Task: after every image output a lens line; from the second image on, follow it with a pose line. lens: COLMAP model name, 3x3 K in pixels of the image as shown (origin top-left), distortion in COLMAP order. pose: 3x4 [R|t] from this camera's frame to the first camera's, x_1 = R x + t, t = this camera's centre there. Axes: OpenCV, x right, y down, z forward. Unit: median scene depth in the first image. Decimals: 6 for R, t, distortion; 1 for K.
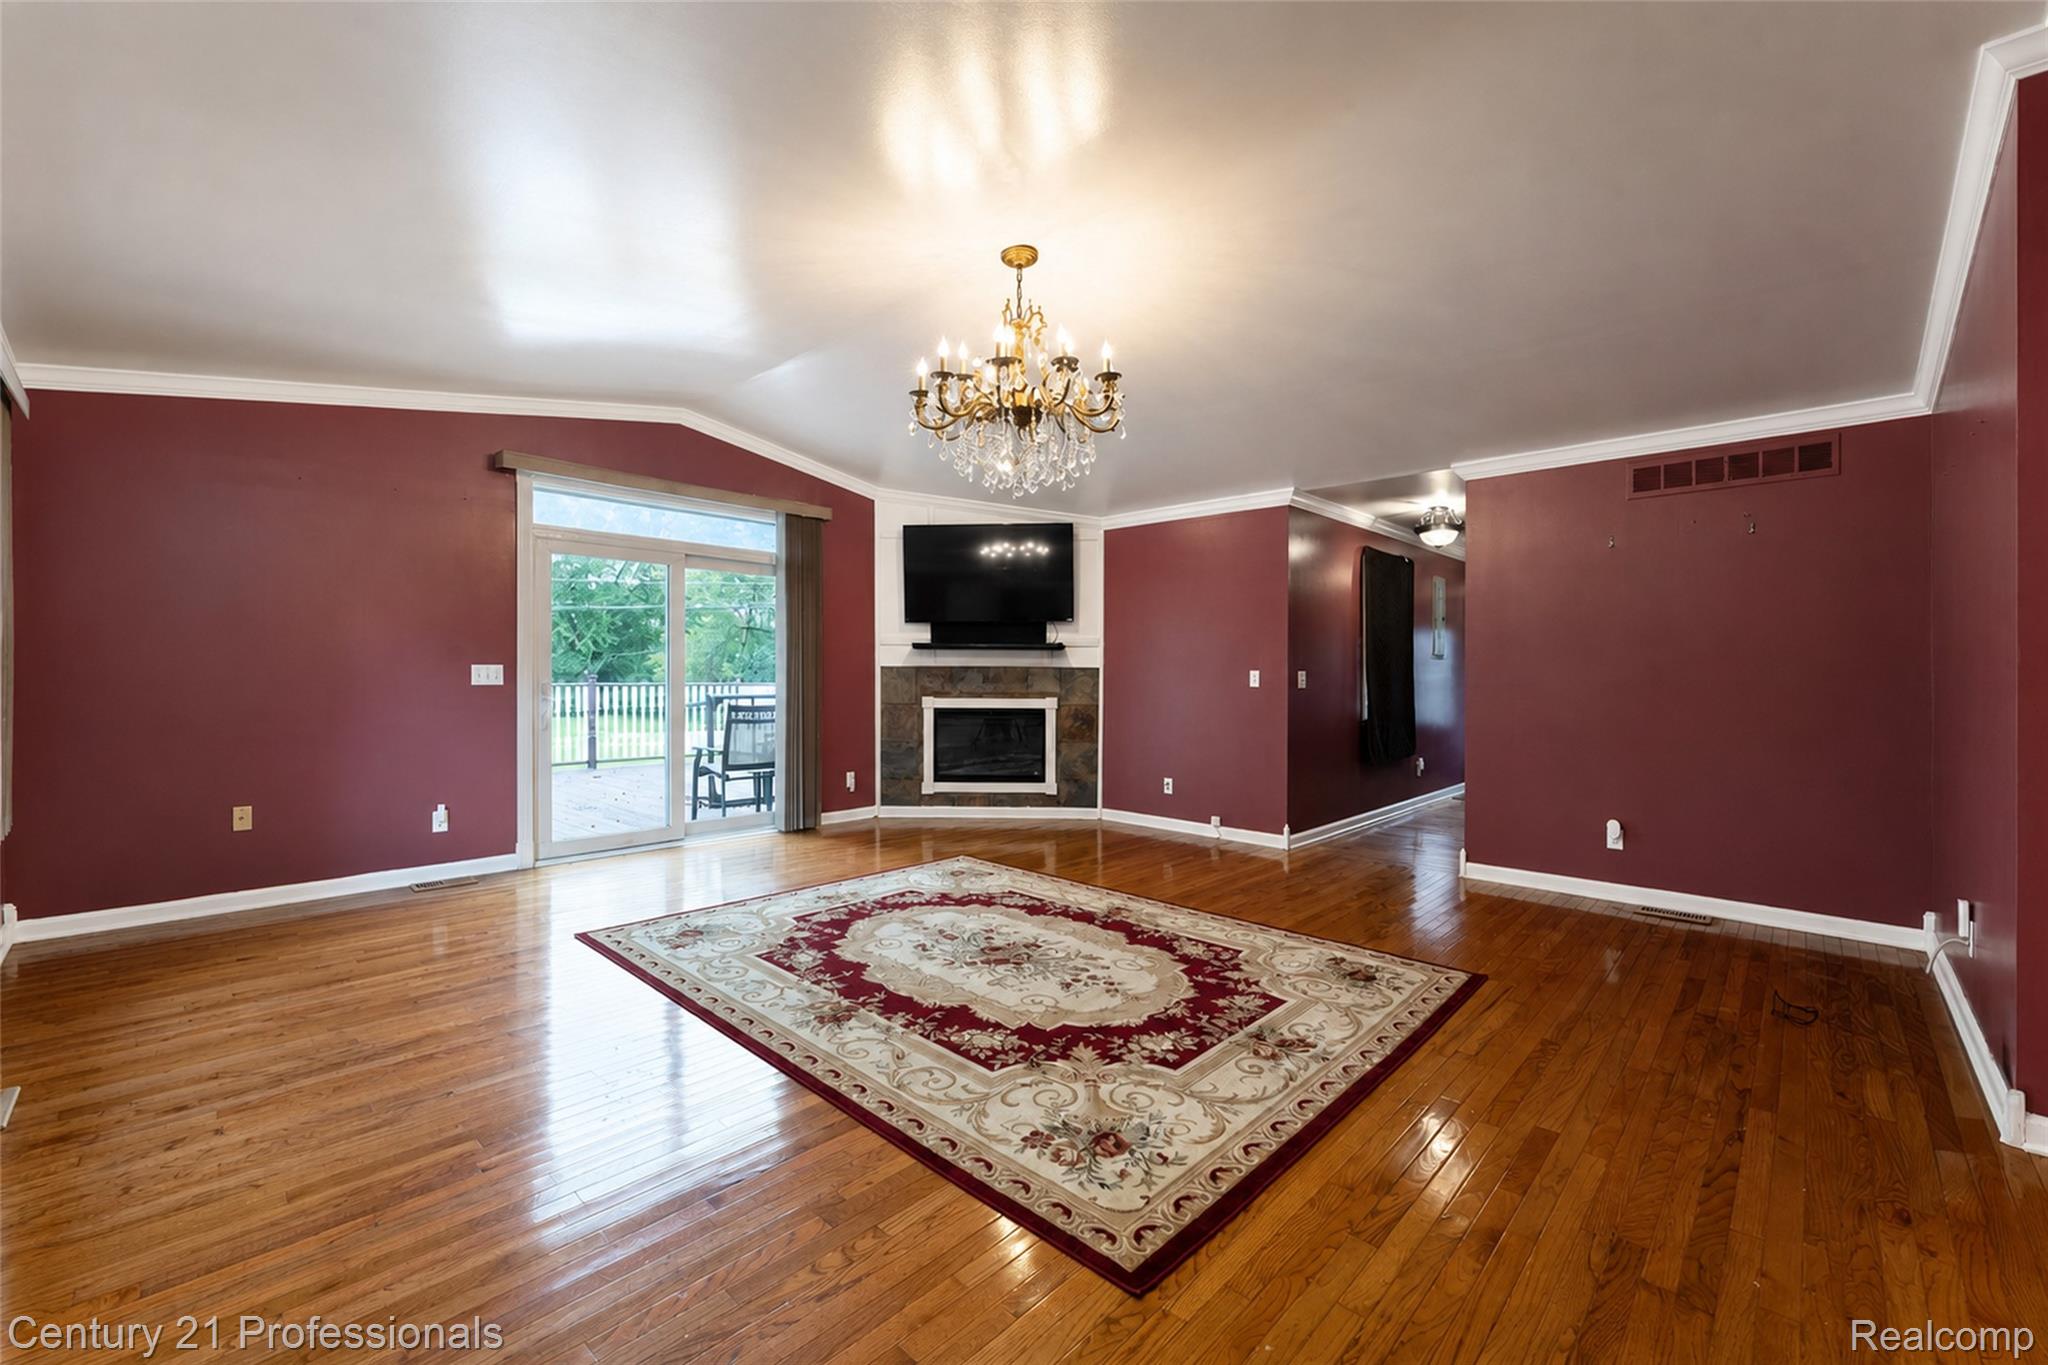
lens RADIAL K [[821.9, 0, 1006.6], [0, 821.9, 677.8], [0, 0, 1]] dist [-0.011014, -0.000009]
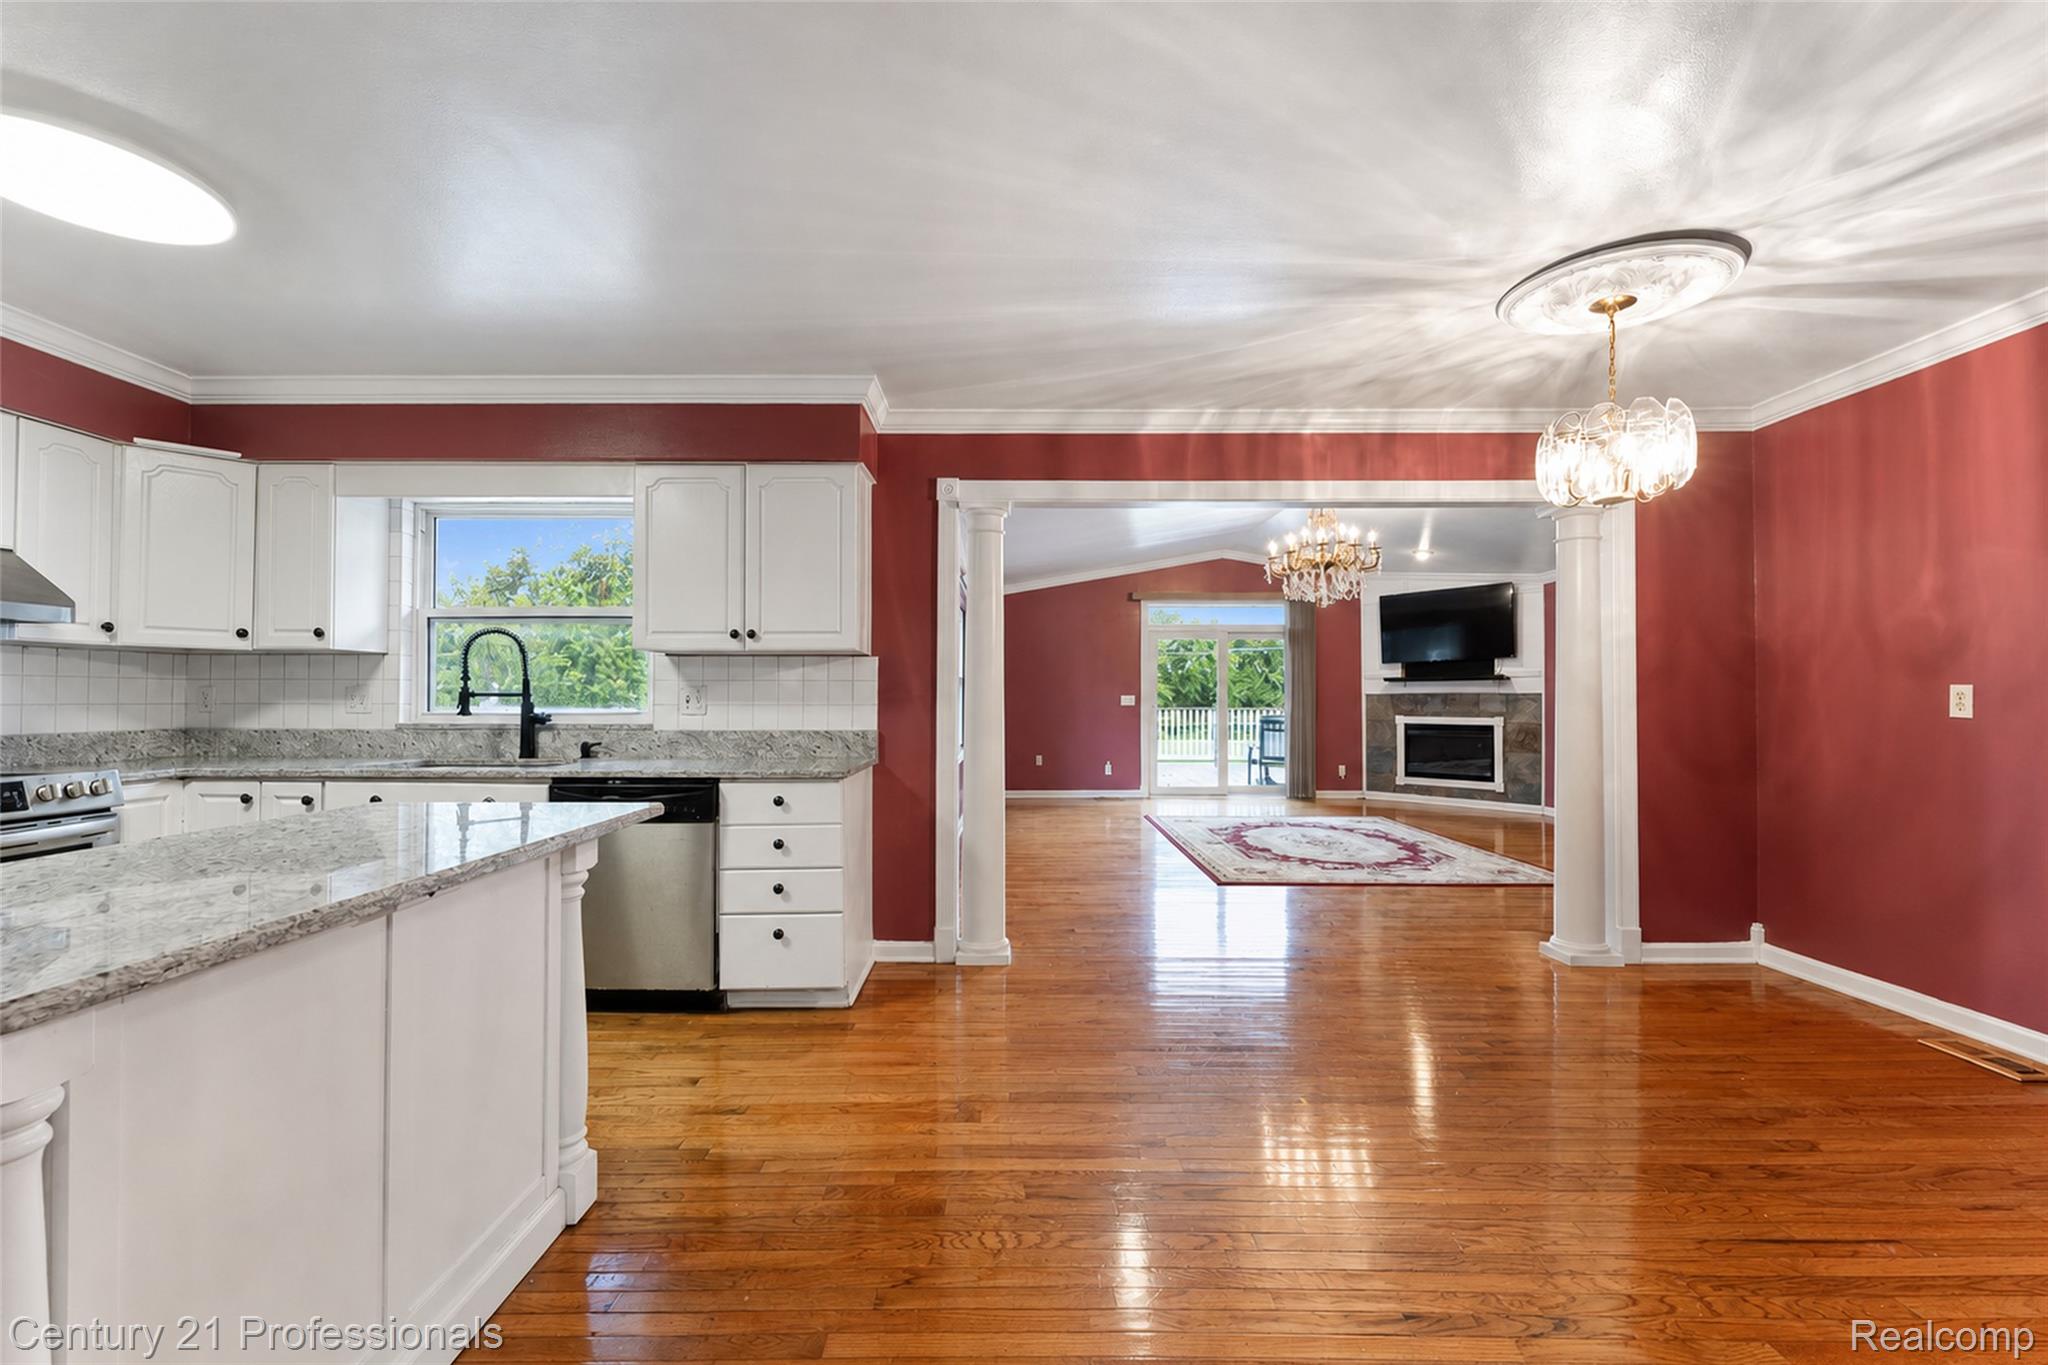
lens RADIAL K [[810.9, 0, 1022.8], [0, 810.9, 694.2], [0, 0, 1]] dist [-0.013987, 0.000287]
pose [[0.697006, -0.010373, -0.716991, 0.493857], [-0.000397, 0.999890, -0.014852, 0.008389], [0.717065, 0.010636, 0.696925, -0.469492]]
